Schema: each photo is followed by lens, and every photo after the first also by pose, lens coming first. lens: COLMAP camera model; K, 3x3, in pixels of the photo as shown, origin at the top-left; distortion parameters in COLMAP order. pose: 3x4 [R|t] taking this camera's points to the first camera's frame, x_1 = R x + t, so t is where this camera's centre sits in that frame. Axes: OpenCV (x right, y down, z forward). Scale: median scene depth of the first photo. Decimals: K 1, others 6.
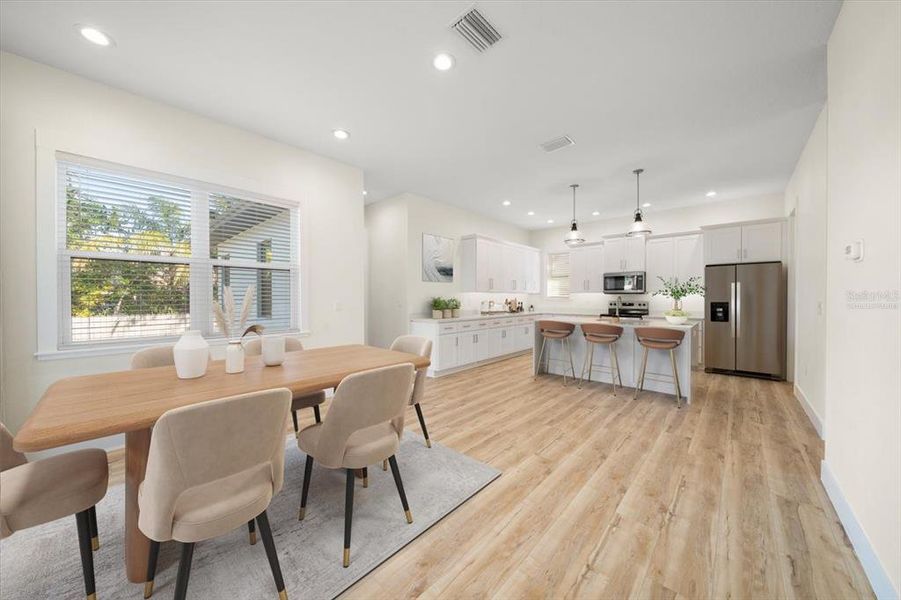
lens RADIAL K [[310.6, 0, 453.6], [0, 310.6, 298.4], [0, 0, 1]] dist [-0.002412, -0.000653]
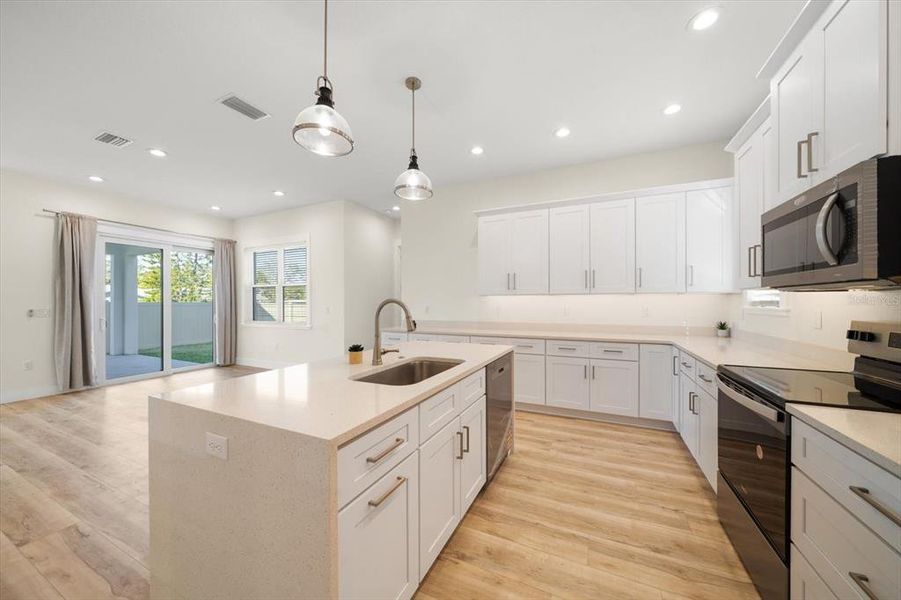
lens RADIAL K [[327.5, 0, 463.0], [0, 327.5, 302.6], [0, 0, 1]] dist [-0.006179, 0.000346]
pose [[0.308015, -0.000509, -0.951381, 0.870424], [-0.002010, 0.999997, -0.001186, -0.005994], [0.951379, 0.002278, 0.308013, 0.880966]]
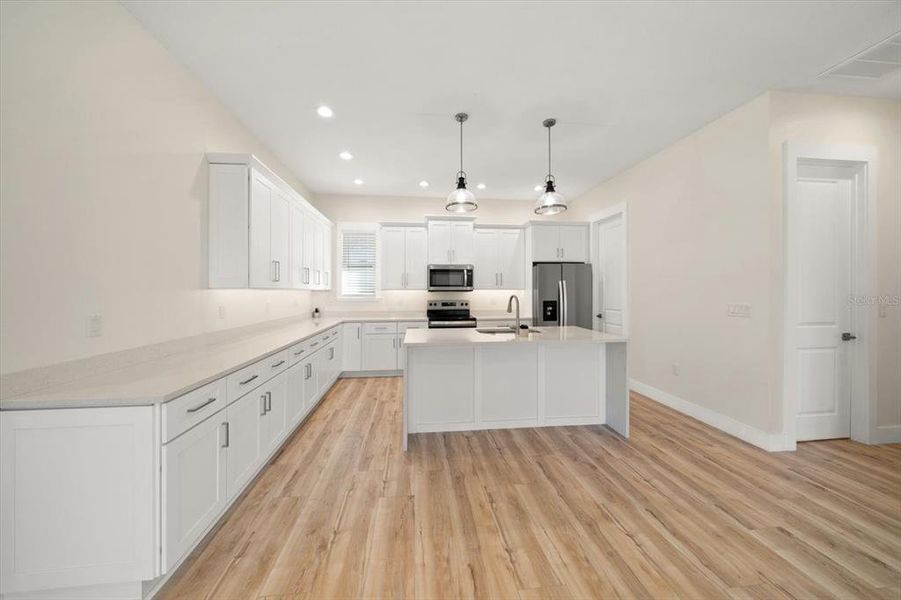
lens RADIAL K [[310.6, 0, 445.5], [0, 310.6, 291.8], [0, 0, 1]] dist [-0.002412, -0.000653]
pose [[0.664539, -0.004358, 0.747241, -0.083711], [0.006657, 0.999978, -0.000089, -0.017890], [-0.747224, 0.005033, 0.664554, 0.596659]]
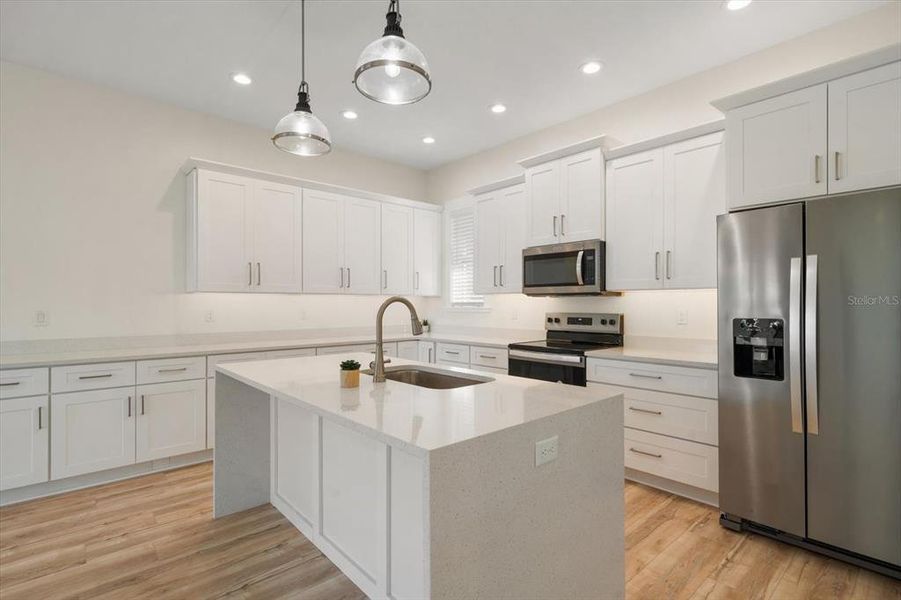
lens RADIAL K [[433.9, 0, 454.5], [0, 433.9, 302.2], [0, 0, 1]] dist [0.000716, 0.002397]
pose [[0.995407, -0.001665, -0.095718, 0.581450], [0.000782, 0.999957, -0.009262, -0.001186], [0.095729, 0.009144, 0.995365, 0.510587]]
